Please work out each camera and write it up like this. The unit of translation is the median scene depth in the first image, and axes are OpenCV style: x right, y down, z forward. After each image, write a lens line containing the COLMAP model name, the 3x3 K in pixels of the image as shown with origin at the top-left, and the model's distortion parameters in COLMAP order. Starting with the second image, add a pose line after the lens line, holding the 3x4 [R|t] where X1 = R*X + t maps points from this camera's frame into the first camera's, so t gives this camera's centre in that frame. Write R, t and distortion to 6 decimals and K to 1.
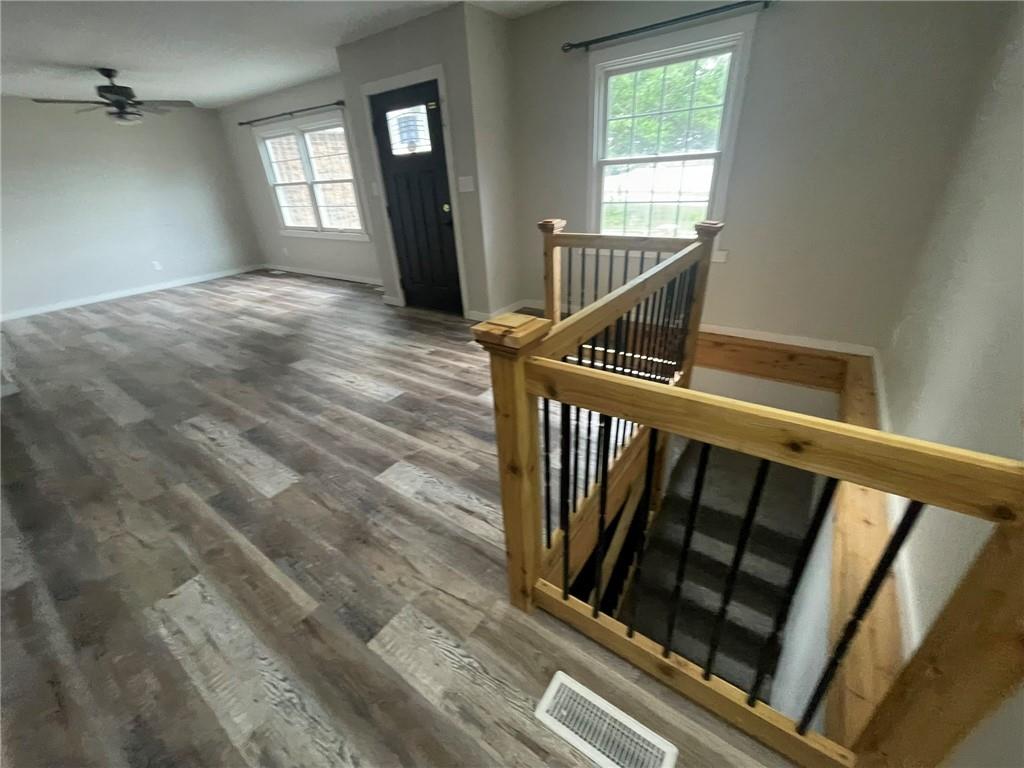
lens RADIAL K [[419.2, 0, 508.9], [0, 419.2, 384.5], [0, 0, 1]] dist [0.003617, 0.000531]
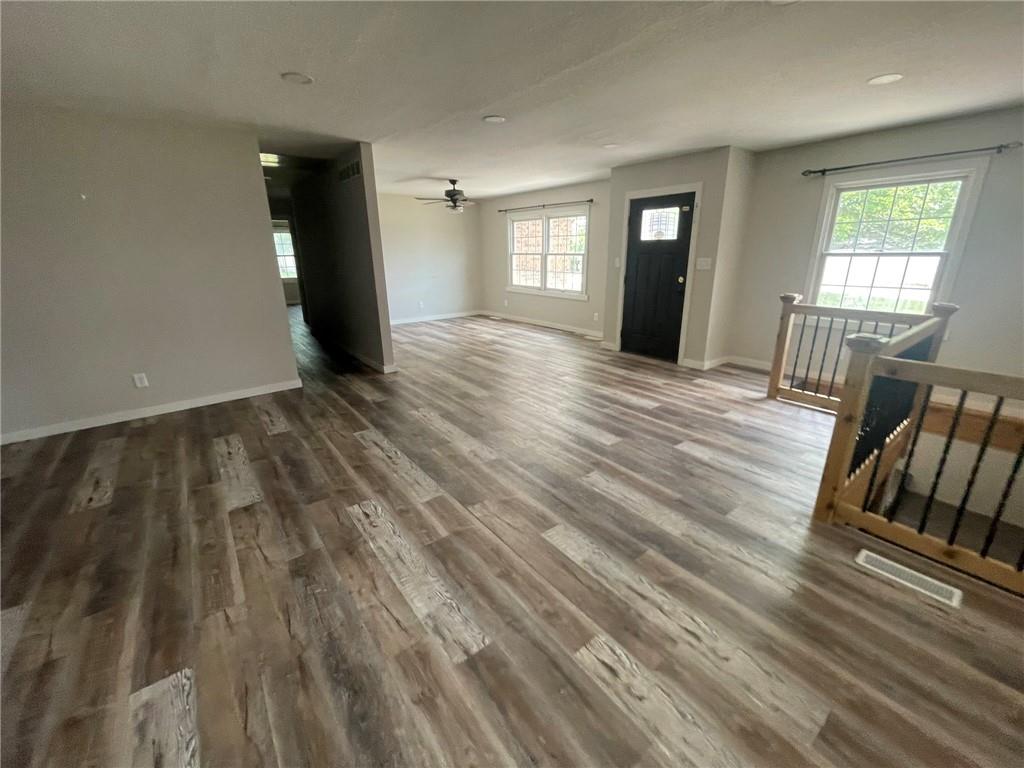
lens RADIAL K [[419.2, 0, 516.0], [0, 419.2, 381.4], [0, 0, 1]] dist [0.003617, 0.000531]
pose [[0.958270, 0.133289, -0.252888, -0.281574], [-0.171566, 0.975765, -0.135821, 0.161985], [0.228656, 0.173540, 0.957914, -0.331239]]
